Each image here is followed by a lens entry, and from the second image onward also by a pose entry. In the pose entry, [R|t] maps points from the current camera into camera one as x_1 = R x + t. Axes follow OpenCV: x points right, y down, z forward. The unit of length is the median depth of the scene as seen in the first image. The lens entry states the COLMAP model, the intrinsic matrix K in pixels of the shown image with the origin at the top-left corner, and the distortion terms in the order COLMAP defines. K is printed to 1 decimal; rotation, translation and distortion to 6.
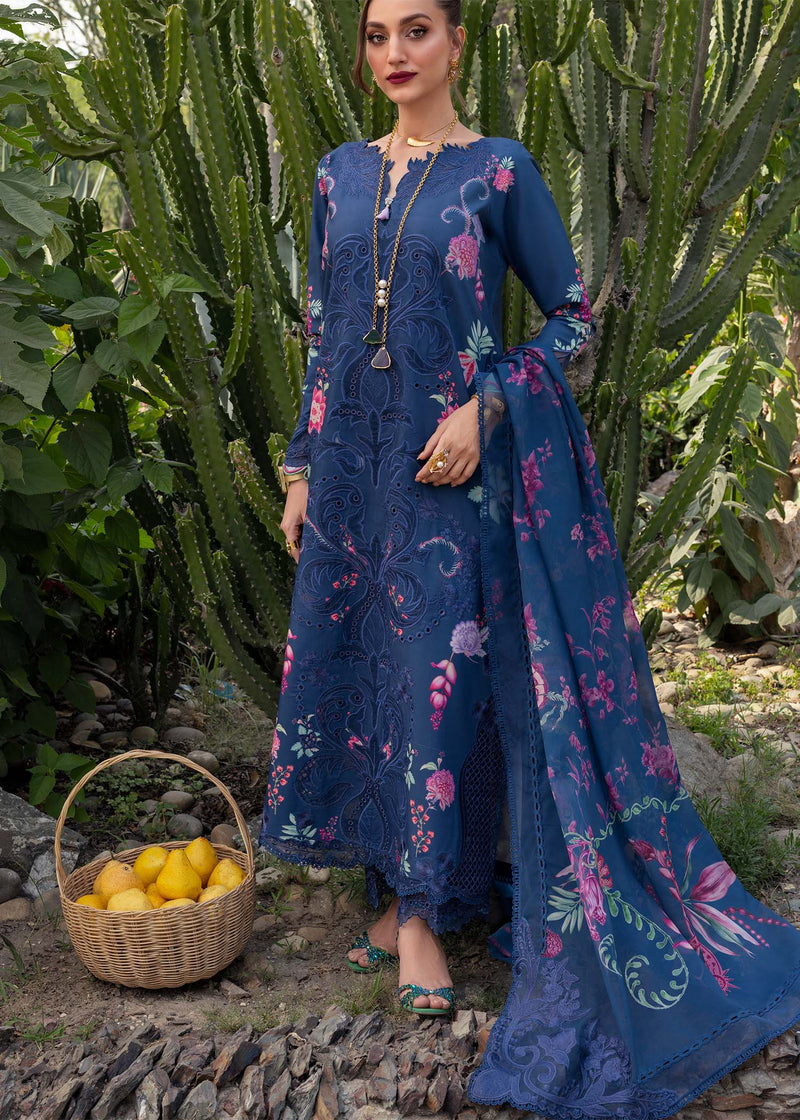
lens RADIAL K [[1885.0, 0, 451.0], [0, 1885.0, 562.6], [0, 0, 1]] dist [-0.008753, 0.060678]
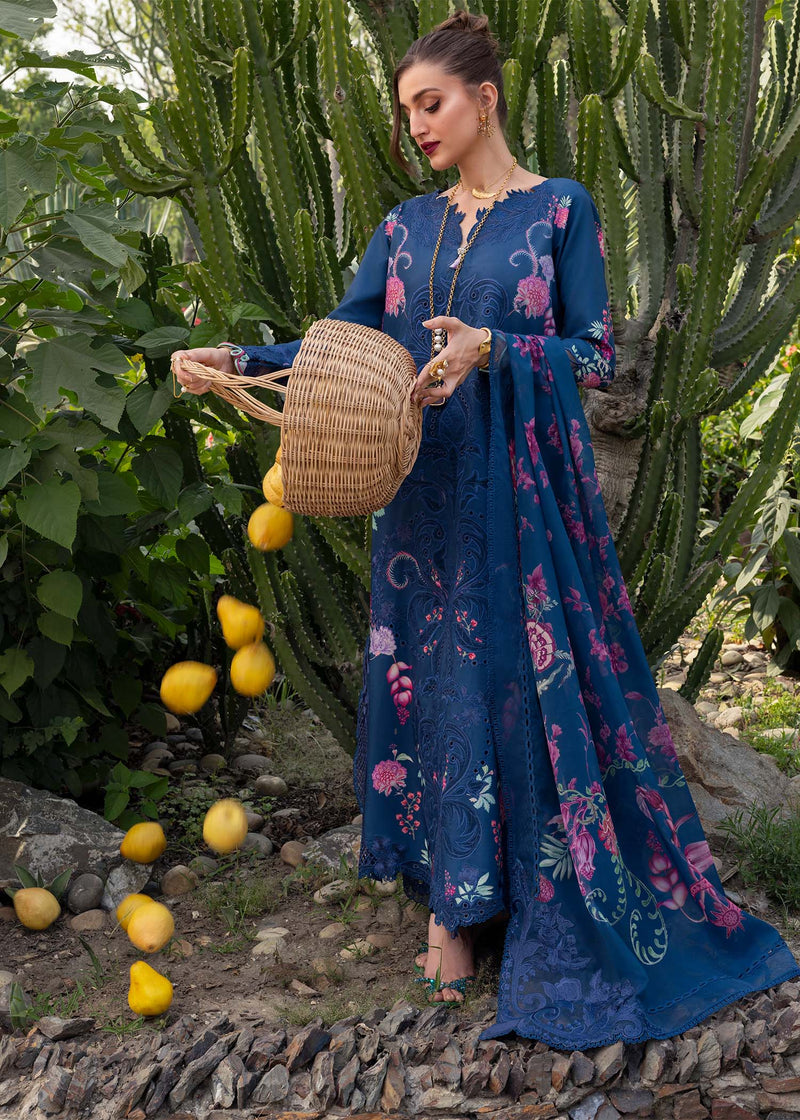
lens RADIAL K [[2034.4, 0, 475.6], [0, 2034.4, 558.2], [0, 0, 1]] dist [-0.007424, 0.008754]
pose [[0.999550, -0.011178, -0.027838, 0.010771], [0.010112, 0.999221, -0.038153, 0.029380], [0.028242, 0.037854, 0.998884, -0.104677]]
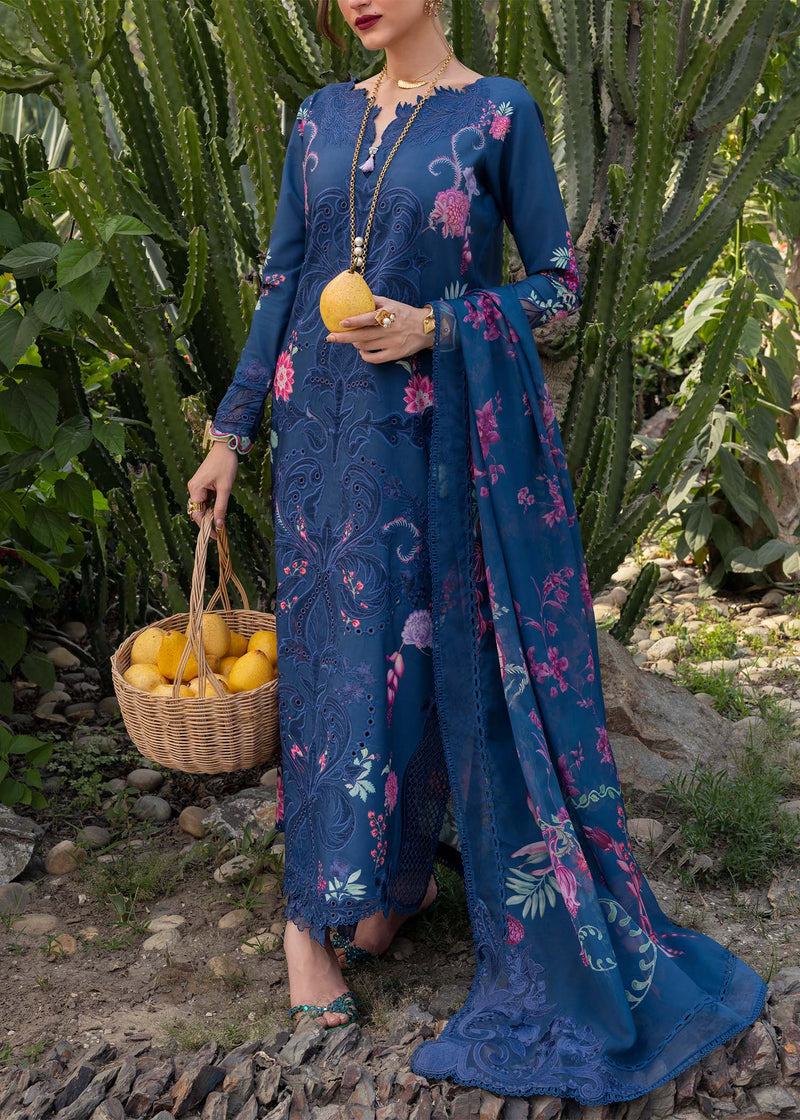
lens RADIAL K [[1841.0, 0, 436.8], [0, 1841.0, 525.1], [0, 0, 1]] dist [0.012311, -0.024146]
pose [[0.999716, -0.021684, -0.009875, 0.012199], [0.021866, 0.999586, 0.018699, -0.014991], [0.009465, -0.018910, 0.999776, 0.095983]]
